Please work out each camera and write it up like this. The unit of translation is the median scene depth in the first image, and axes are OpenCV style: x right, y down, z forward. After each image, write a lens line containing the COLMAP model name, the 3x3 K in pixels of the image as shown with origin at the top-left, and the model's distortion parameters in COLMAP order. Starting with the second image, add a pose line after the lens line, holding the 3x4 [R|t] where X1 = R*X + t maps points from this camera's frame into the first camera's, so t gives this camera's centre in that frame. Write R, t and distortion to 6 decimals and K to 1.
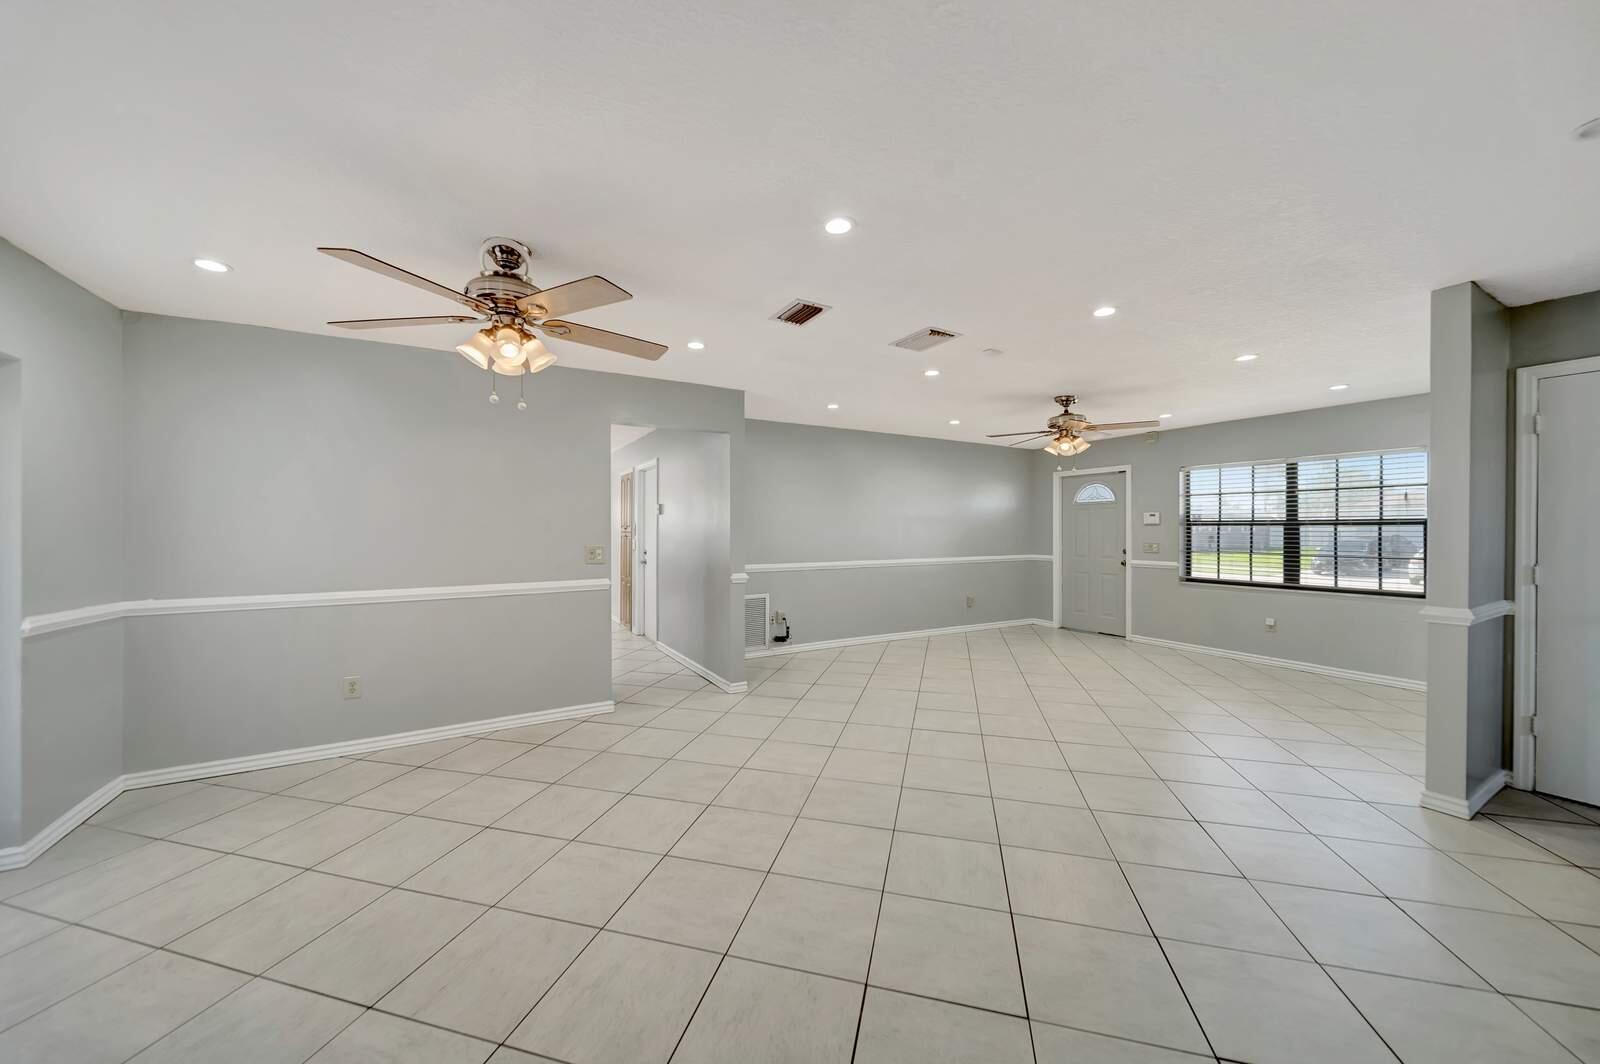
lens RADIAL K [[560.9, 0, 789.3], [0, 560.9, 533.4], [0, 0, 1]] dist [0.000084, 0.000023]
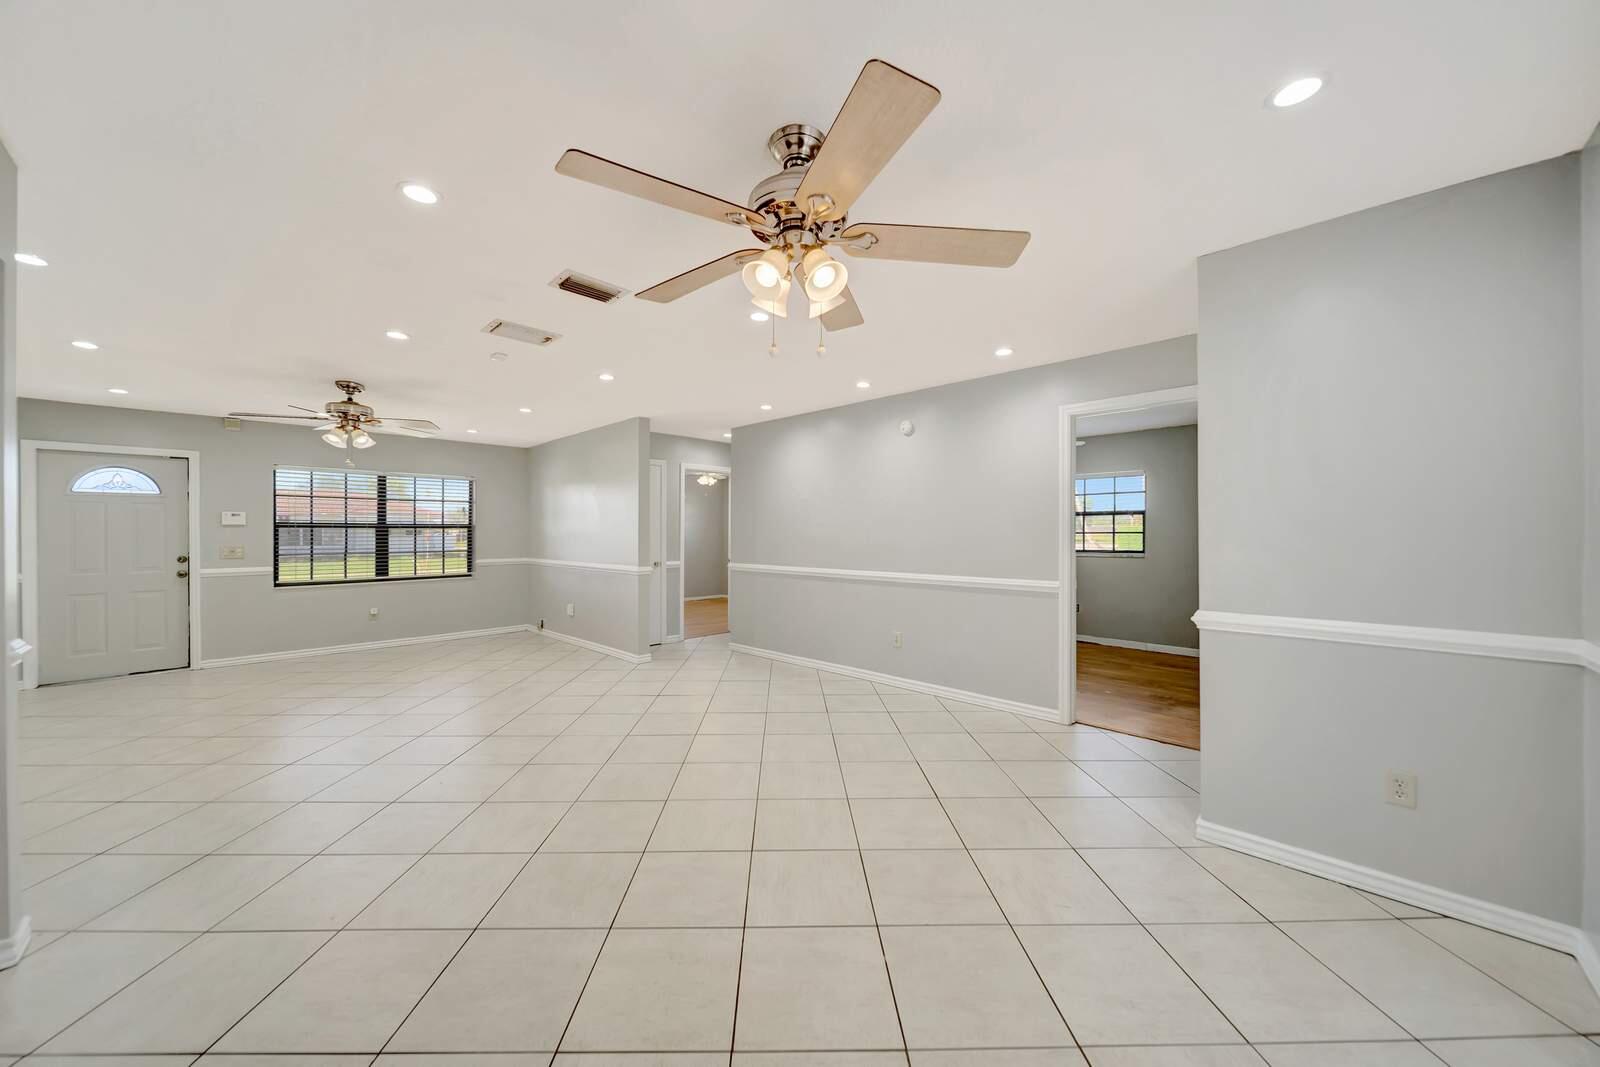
lens RADIAL K [[560.9, 0, 789.3], [0, 560.9, 534.9], [0, 0, 1]] dist [0.000084, 0.000023]
pose [[-0.270441, -0.003228, 0.962731, -0.444930], [0.009635, 0.999935, 0.006059, 0.001347], [-0.962688, 0.010915, -0.270392, 0.444790]]
